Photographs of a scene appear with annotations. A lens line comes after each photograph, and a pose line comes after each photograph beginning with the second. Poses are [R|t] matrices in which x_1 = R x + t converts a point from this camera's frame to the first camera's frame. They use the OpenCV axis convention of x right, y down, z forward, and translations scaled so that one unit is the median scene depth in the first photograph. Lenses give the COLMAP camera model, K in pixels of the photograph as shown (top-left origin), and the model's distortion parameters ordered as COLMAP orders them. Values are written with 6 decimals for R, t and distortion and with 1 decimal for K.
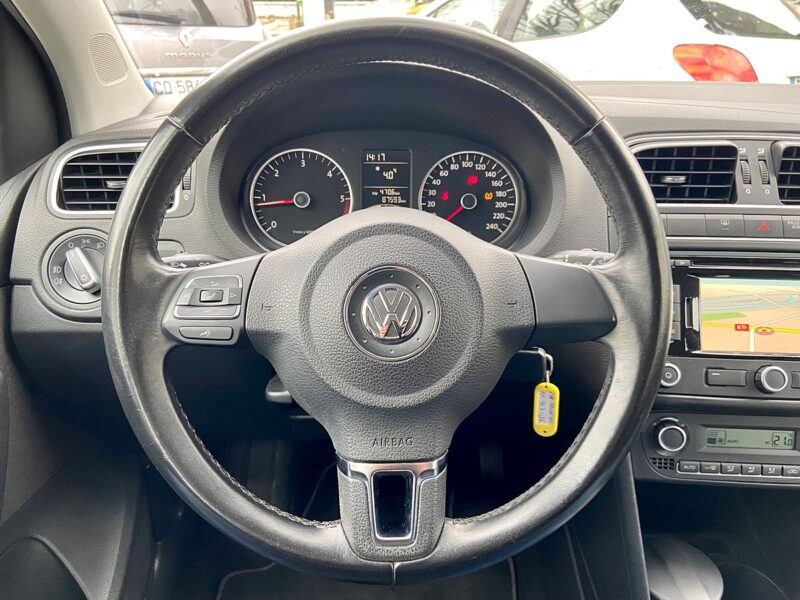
lens RADIAL K [[578.3, 0, 400.3], [0, 578.3, 303.2], [0, 0, 1]] dist [0.058106, -0.026241]
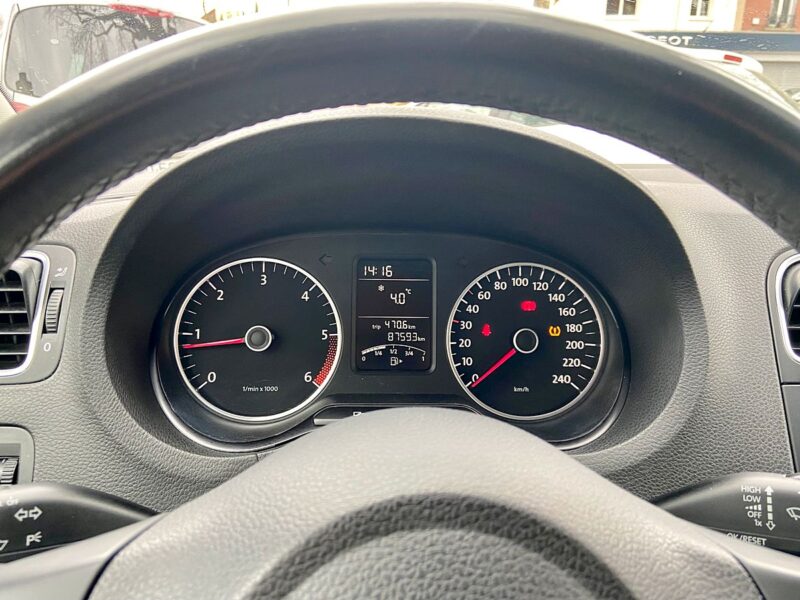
lens RADIAL K [[604.9, 0, 403.1], [0, 604.9, 300.9], [0, 0, 1]] dist [0.084113, -0.103007]
pose [[0.999754, 0.005977, 0.021337, -0.029557], [-0.002852, 0.989637, -0.143561, -0.125121], [-0.021974, 0.143464, 0.989411, 0.349874]]
